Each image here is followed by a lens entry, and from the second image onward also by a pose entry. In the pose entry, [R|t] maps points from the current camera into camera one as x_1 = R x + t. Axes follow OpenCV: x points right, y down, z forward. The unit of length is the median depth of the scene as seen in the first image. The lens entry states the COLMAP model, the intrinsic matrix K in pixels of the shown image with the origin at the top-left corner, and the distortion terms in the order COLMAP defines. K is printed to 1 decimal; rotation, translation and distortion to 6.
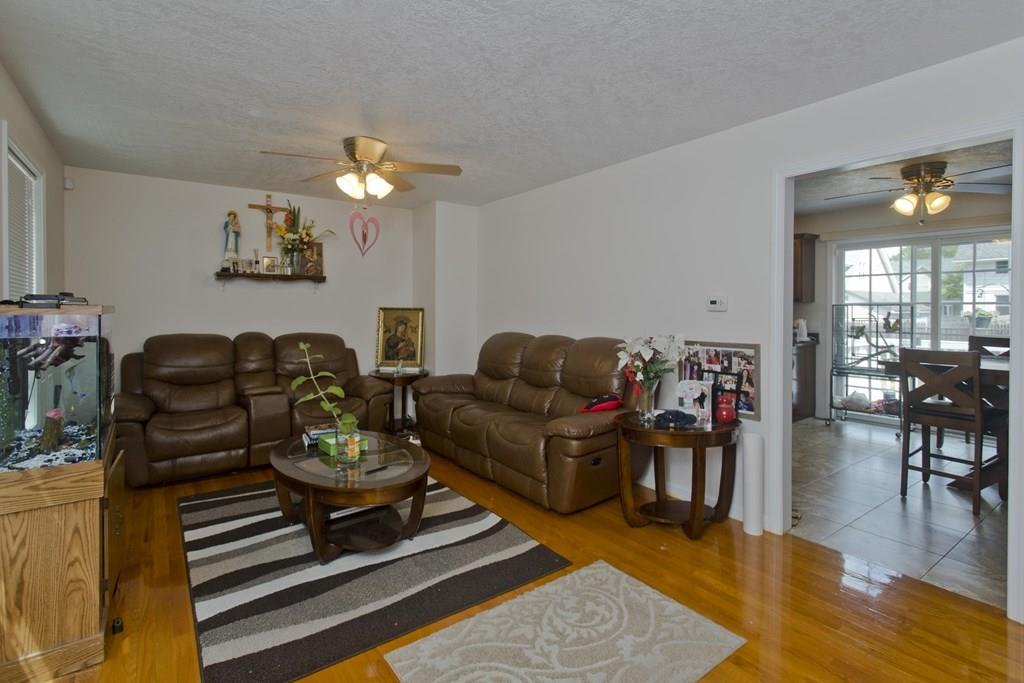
lens RADIAL K [[508.6, 0, 512.4], [0, 508.6, 309.7], [0, 0, 1]] dist [0.000777, 0.000332]
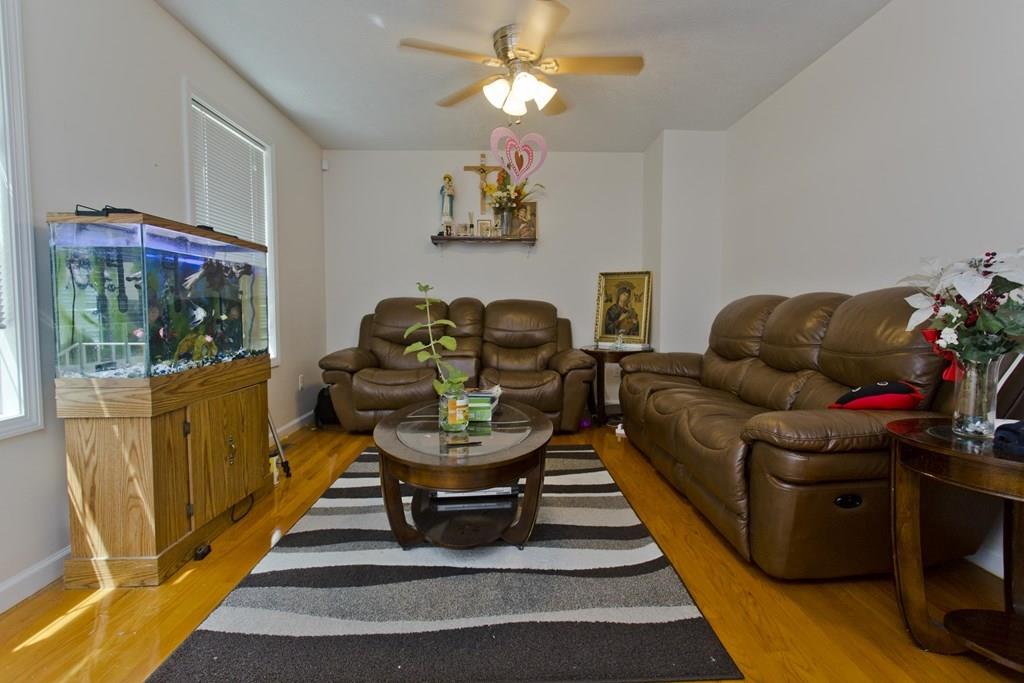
lens RADIAL K [[501.0, 0, 511.6], [0, 501.0, 335.3], [0, 0, 1]] dist [-0.001129, -0.000006]
pose [[0.823268, 0.032455, -0.566724, 0.166357], [-0.003545, 0.998639, 0.052041, 0.098254], [0.567641, -0.040834, 0.822263, 0.371613]]
